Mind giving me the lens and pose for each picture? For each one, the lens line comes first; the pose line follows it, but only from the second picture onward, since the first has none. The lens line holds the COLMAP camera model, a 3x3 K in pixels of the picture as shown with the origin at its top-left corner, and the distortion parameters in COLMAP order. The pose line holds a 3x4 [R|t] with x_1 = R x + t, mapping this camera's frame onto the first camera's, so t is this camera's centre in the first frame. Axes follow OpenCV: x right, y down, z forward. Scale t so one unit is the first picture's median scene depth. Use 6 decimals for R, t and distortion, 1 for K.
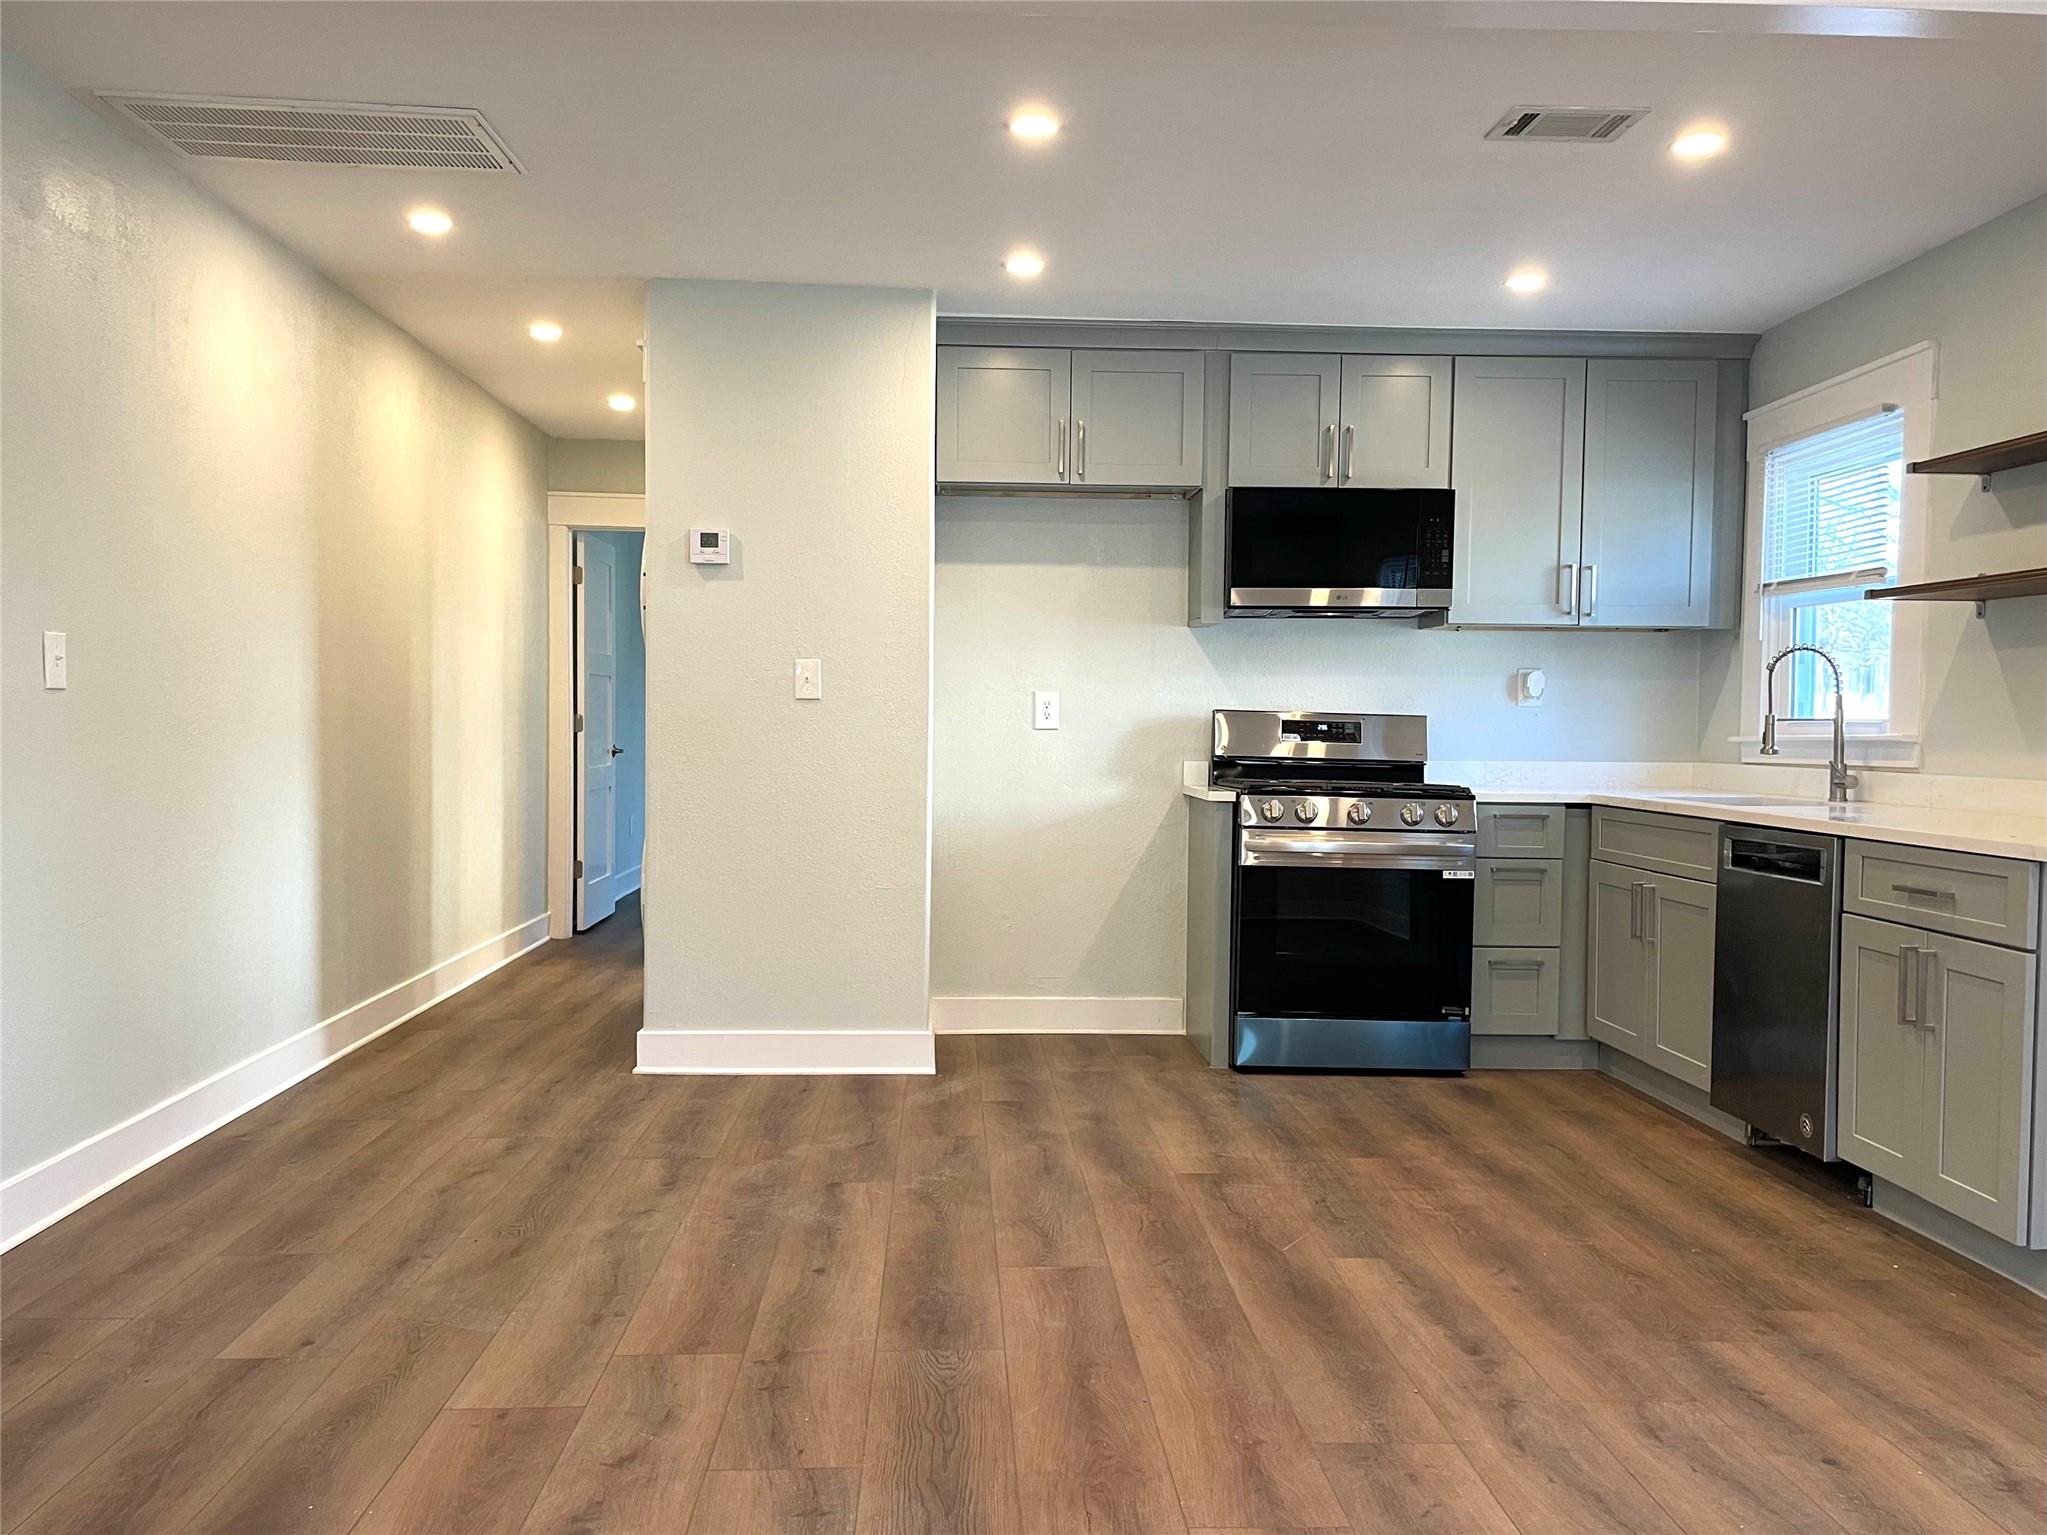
lens RADIAL K [[1669.7, 0, 1021.4], [0, 1669.7, 779.8], [0, 0, 1]] dist [0.103169, -0.153750]
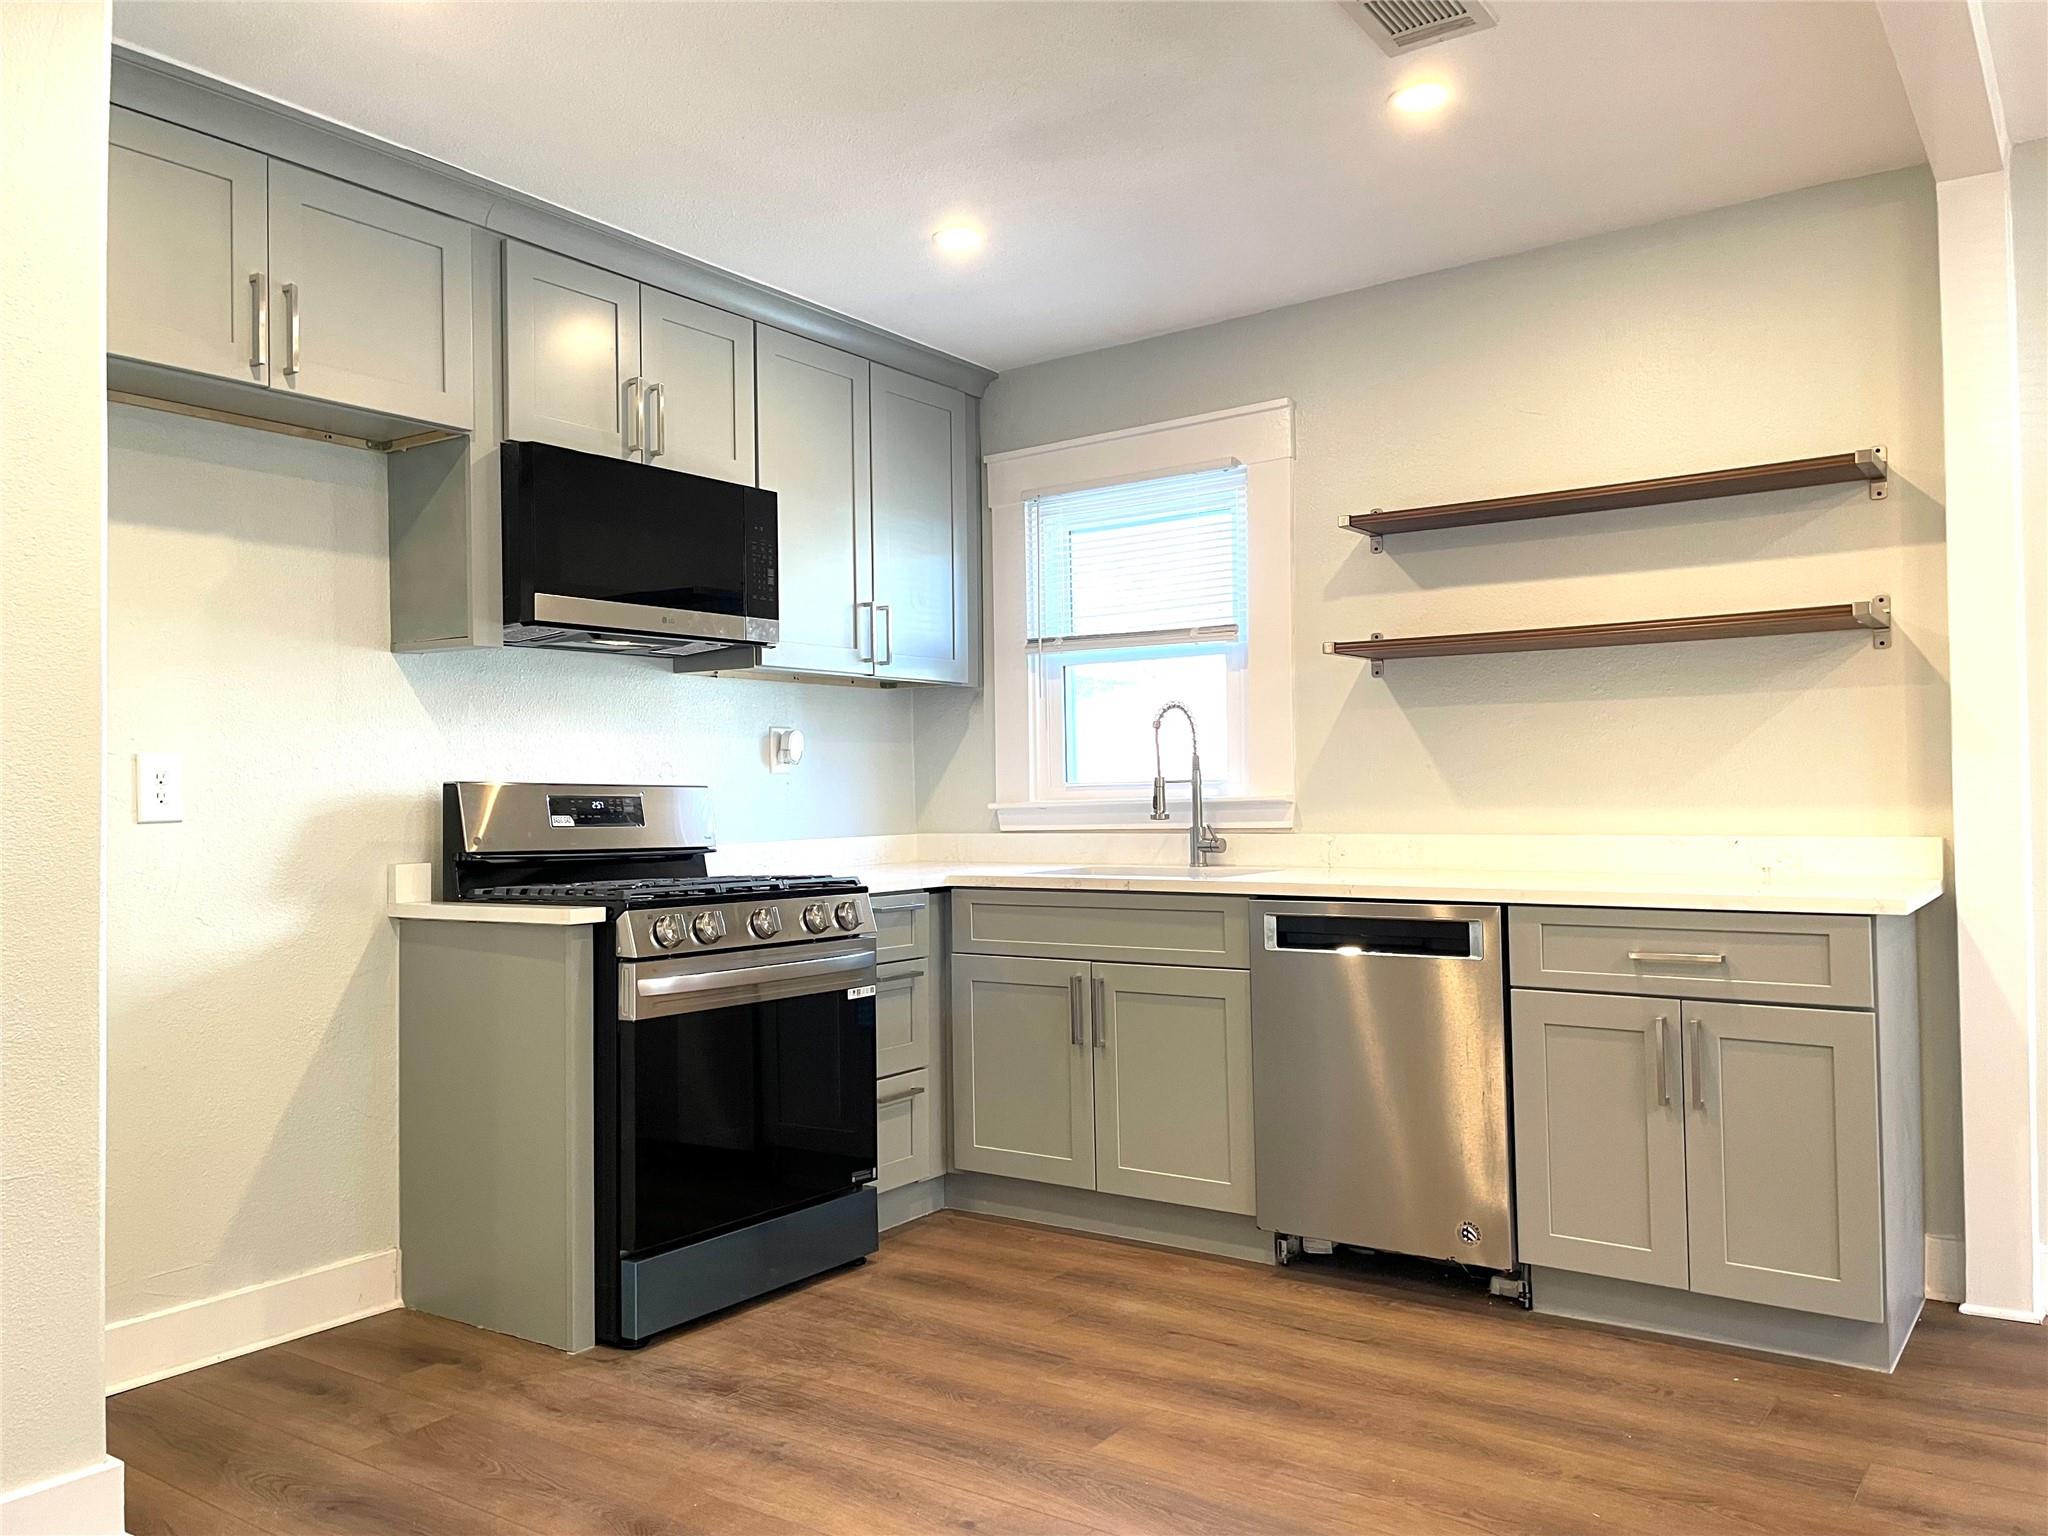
lens RADIAL K [[1544.6, 0, 1027.0], [0, 1544.6, 764.4], [0, 0, 1]] dist [0.099842, -0.129845]
pose [[0.615078, -0.005506, 0.788447, -0.262579], [0.049943, 0.998240, -0.031990, -0.021730], [-0.786883, 0.059054, 0.614270, 0.539518]]
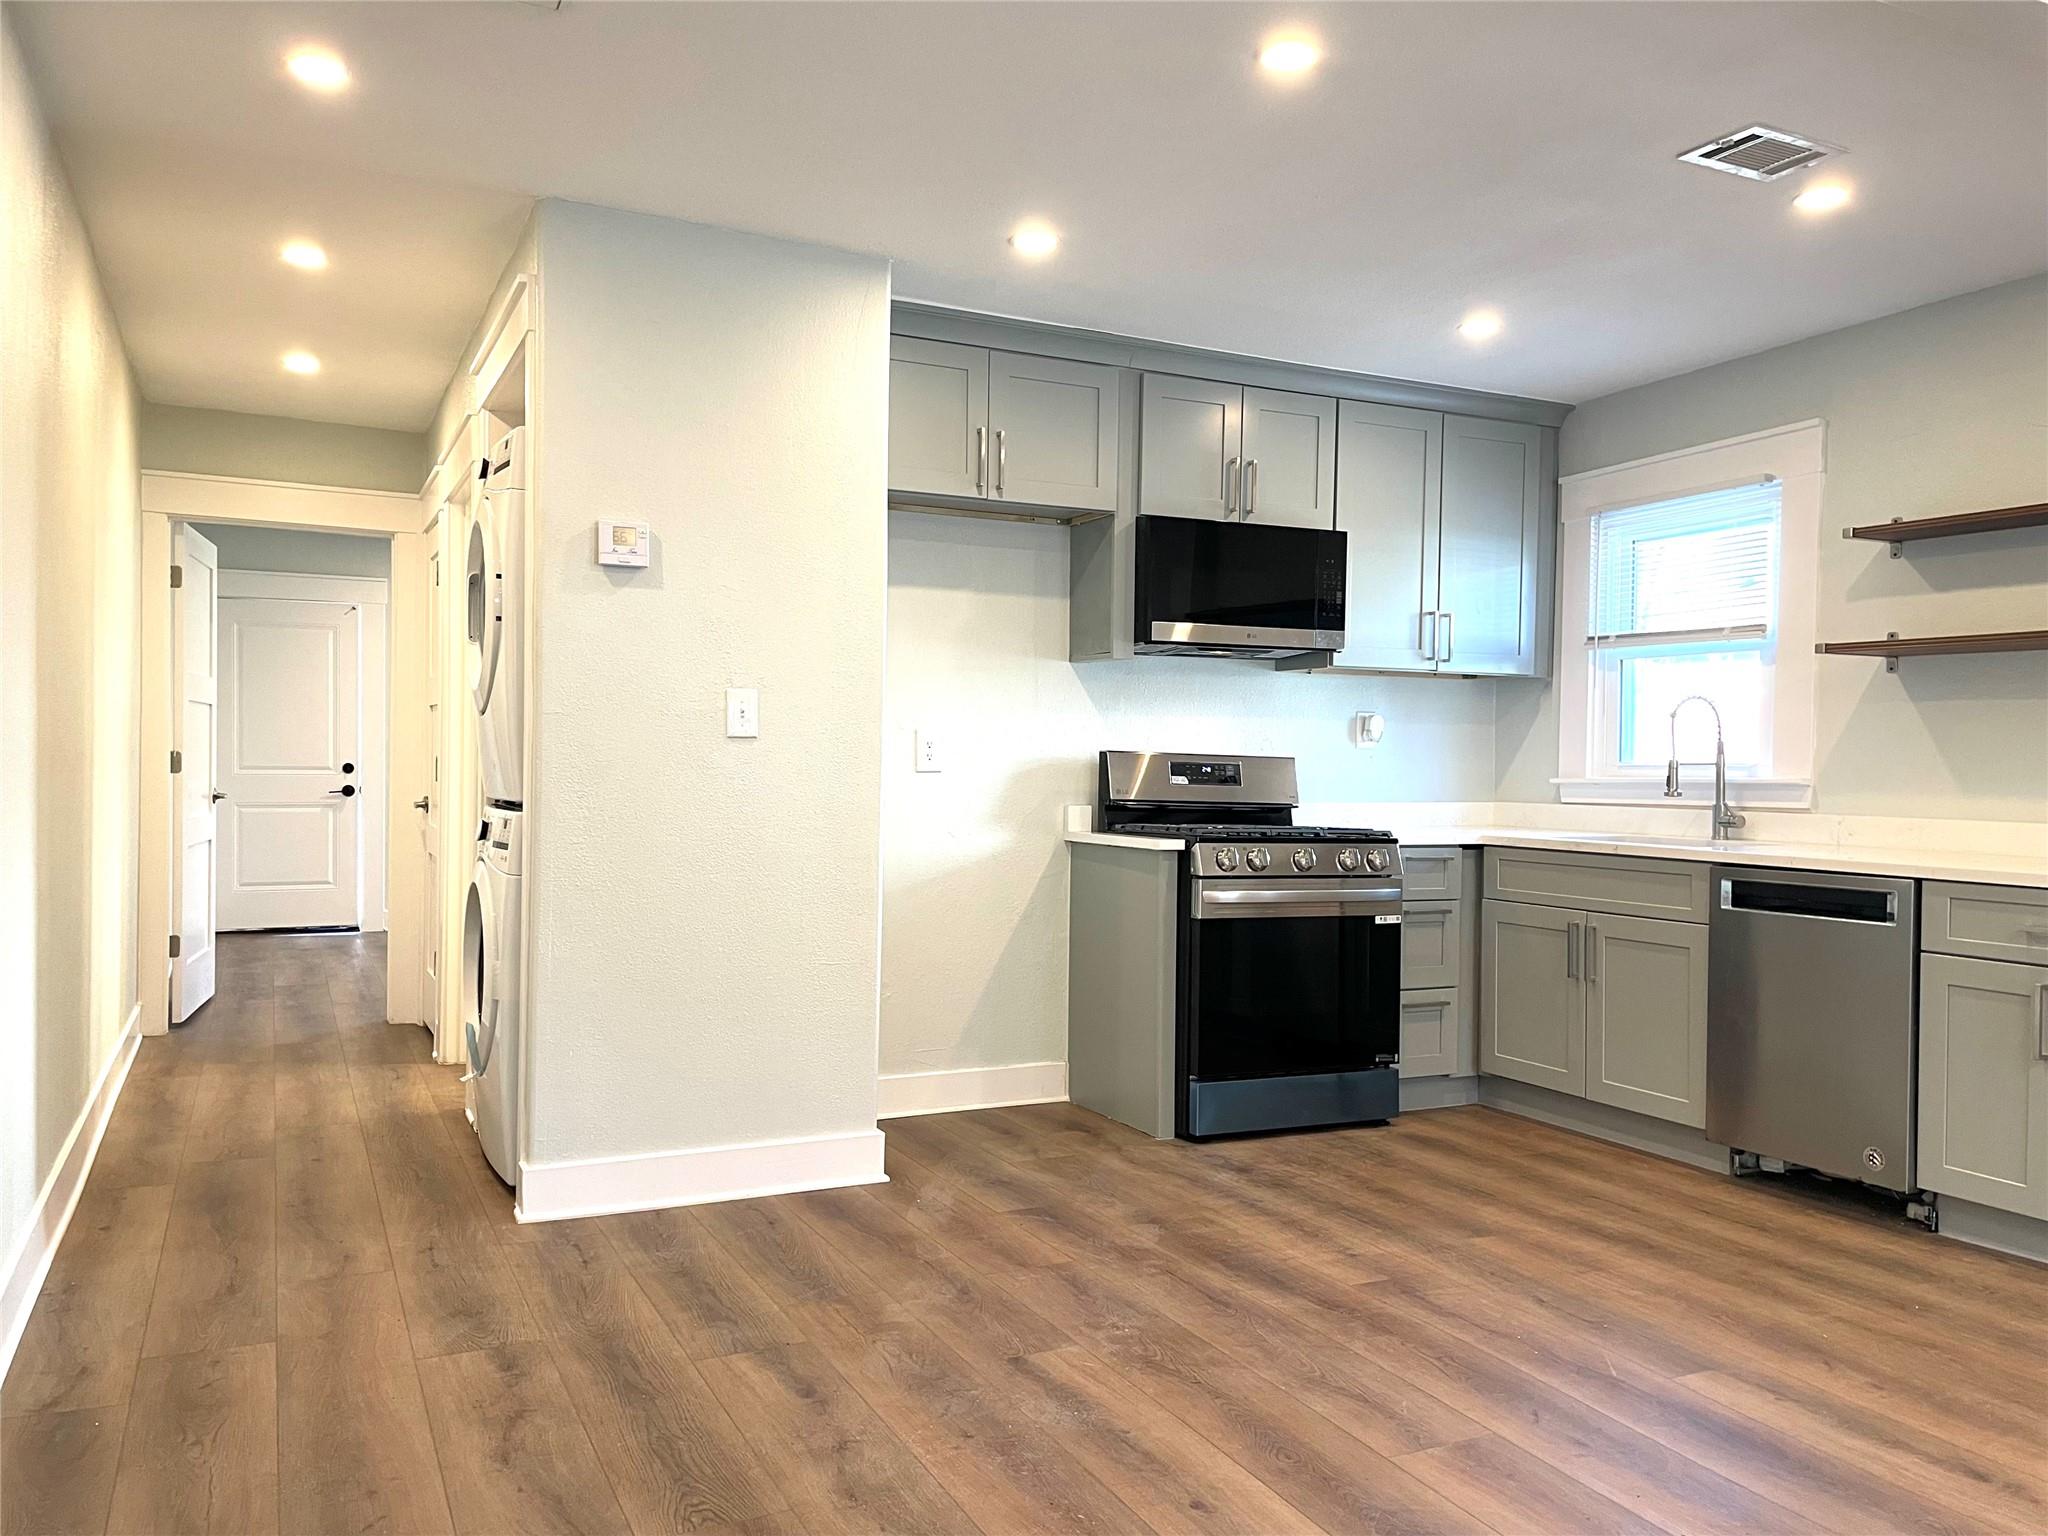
lens RADIAL K [[1546.8, 0, 1035.2], [0, 1546.8, 781.3], [0, 0, 1]] dist [0.092758, -0.119259]
pose [[0.917292, -0.004416, 0.398191, -0.314035], [0.011459, 0.999817, -0.015308, -0.014074], [-0.398051, 0.018605, 0.917175, 0.259626]]
